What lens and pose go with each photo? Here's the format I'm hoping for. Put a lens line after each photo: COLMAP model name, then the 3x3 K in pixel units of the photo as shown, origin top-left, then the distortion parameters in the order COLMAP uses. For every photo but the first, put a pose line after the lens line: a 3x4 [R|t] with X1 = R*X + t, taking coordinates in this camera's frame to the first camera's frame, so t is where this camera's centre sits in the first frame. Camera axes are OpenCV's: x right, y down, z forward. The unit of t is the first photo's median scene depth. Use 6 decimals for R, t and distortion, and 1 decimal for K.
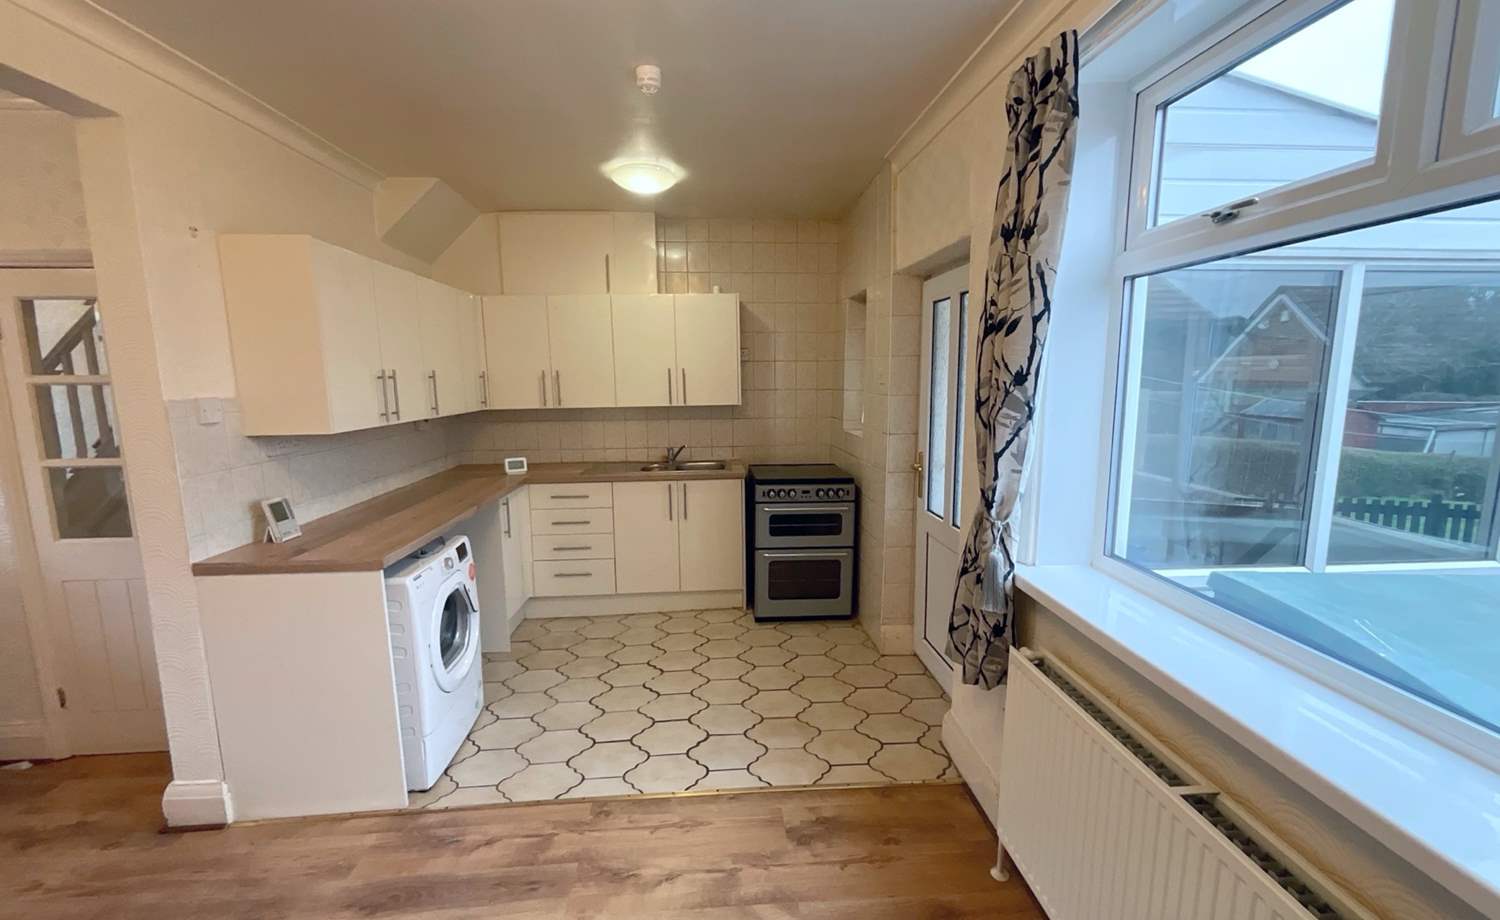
lens RADIAL K [[608.1, 0, 744.6], [0, 608.1, 456.9], [0, 0, 1]] dist [-0.003815, 0.000901]
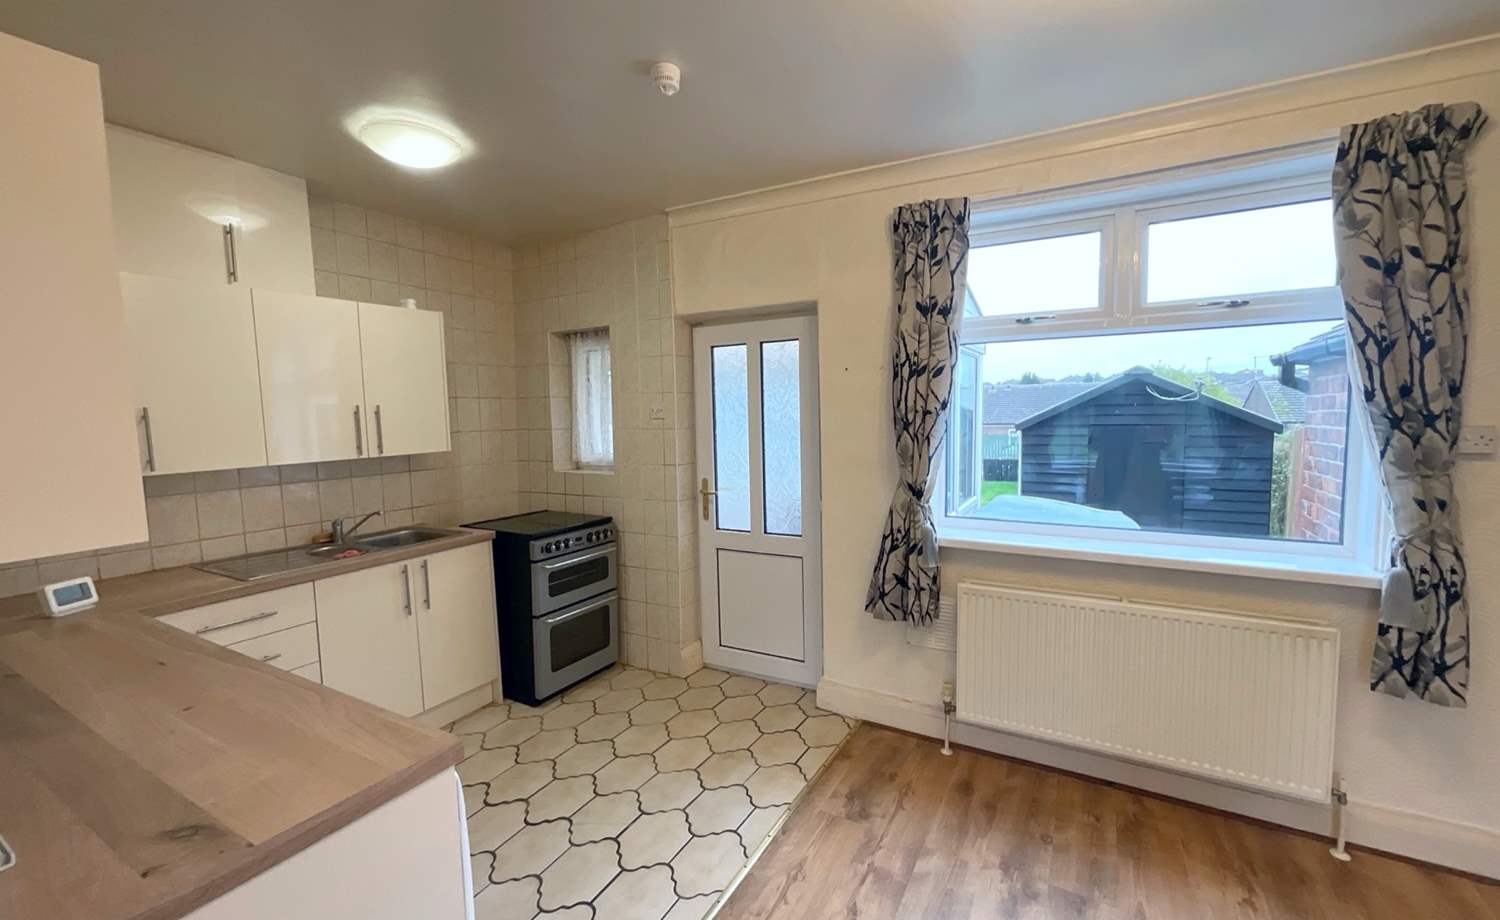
lens RADIAL K [[608.1, 0, 751.5], [0, 608.1, 459.1], [0, 0, 1]] dist [-0.003815, 0.000901]
pose [[0.553622, -0.068546, 0.829942, -0.500838], [0.128914, 0.991647, -0.004092, -0.024133], [-0.822730, 0.109257, 0.557834, 0.261473]]
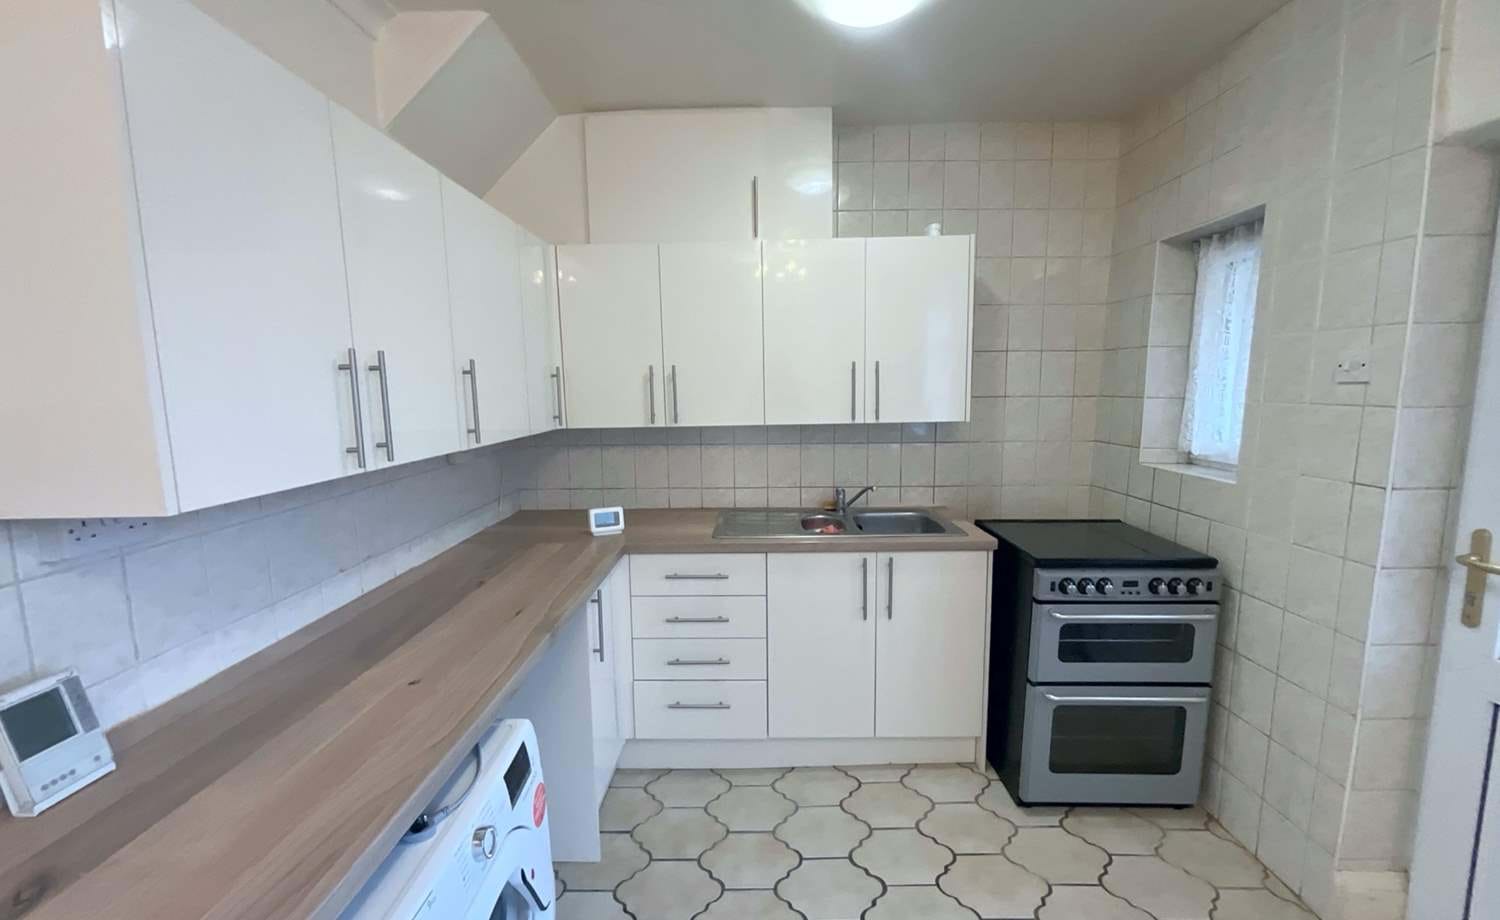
lens RADIAL K [[608.1, 0, 745.6], [0, 608.1, 459.2], [0, 0, 1]] dist [-0.003815, 0.000901]
pose [[0.996259, 0.008886, -0.085958, -0.195190], [-0.009820, 0.999897, -0.010444, -0.044656], [0.085856, 0.011249, 0.996244, 0.423207]]
